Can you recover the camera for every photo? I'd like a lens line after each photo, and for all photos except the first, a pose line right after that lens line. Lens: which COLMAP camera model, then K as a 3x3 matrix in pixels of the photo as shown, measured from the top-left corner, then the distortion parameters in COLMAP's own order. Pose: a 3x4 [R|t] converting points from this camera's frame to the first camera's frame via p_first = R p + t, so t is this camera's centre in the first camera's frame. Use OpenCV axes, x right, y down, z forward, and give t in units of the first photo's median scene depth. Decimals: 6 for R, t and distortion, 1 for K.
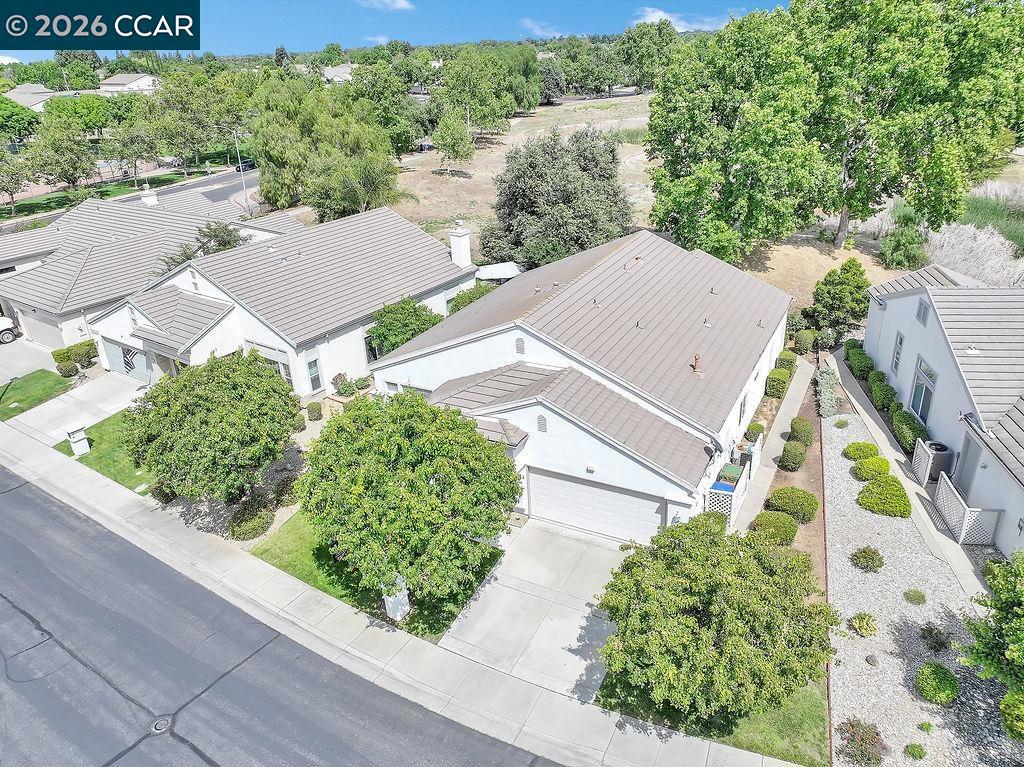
lens RADIAL K [[734.9, 0, 512.0], [0, 734.9, 383.5], [0, 0, 1]] dist [-0.000890, 0.011638]
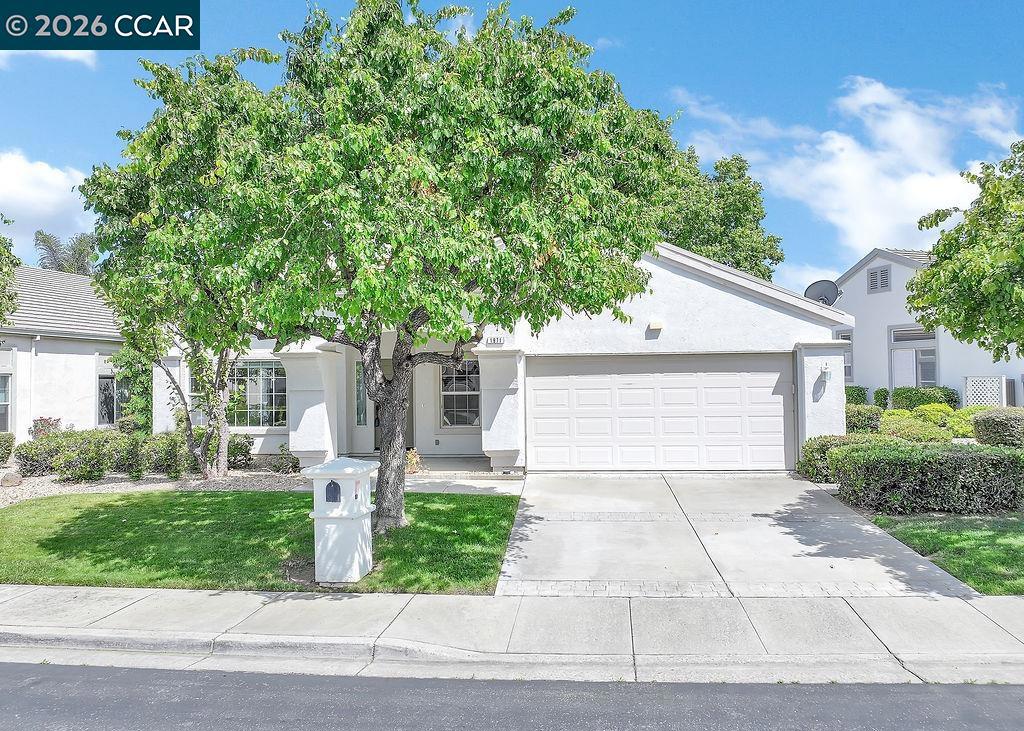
lens RADIAL K [[759.6, 0, 512.0], [0, 759.6, 365.5], [0, 0, 1]] dist [-0.000173, -0.000844]
pose [[0.912443, 0.051396, 0.405964, -0.239360], [0.141798, 0.890901, -0.431496, 0.397794], [-0.383851, 0.451281, 0.805608, 0.617086]]
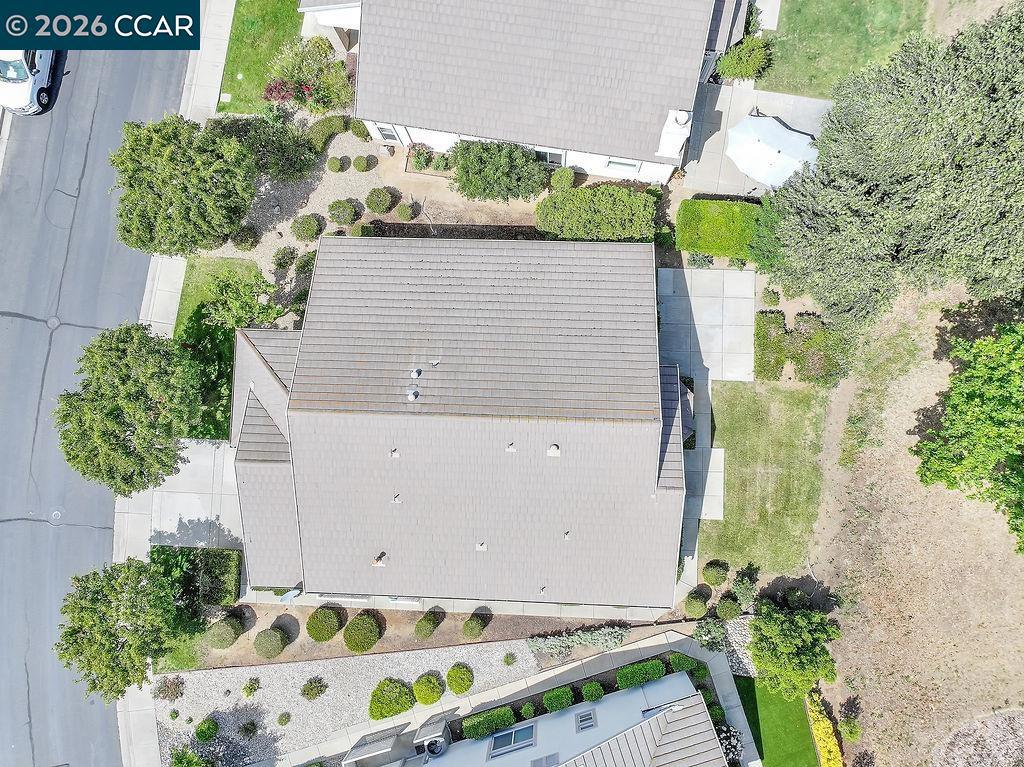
lens RADIAL K [[734.9, 0, 512.0], [0, 734.9, 383.5], [0, 0, 1]] dist [-0.000890, 0.011638]
pose [[0.445584, 0.895169, -0.011273, 0.143382], [-0.359522, 0.190461, 0.913492, -1.315694], [0.819877, -0.402984, 0.406700, 0.980929]]
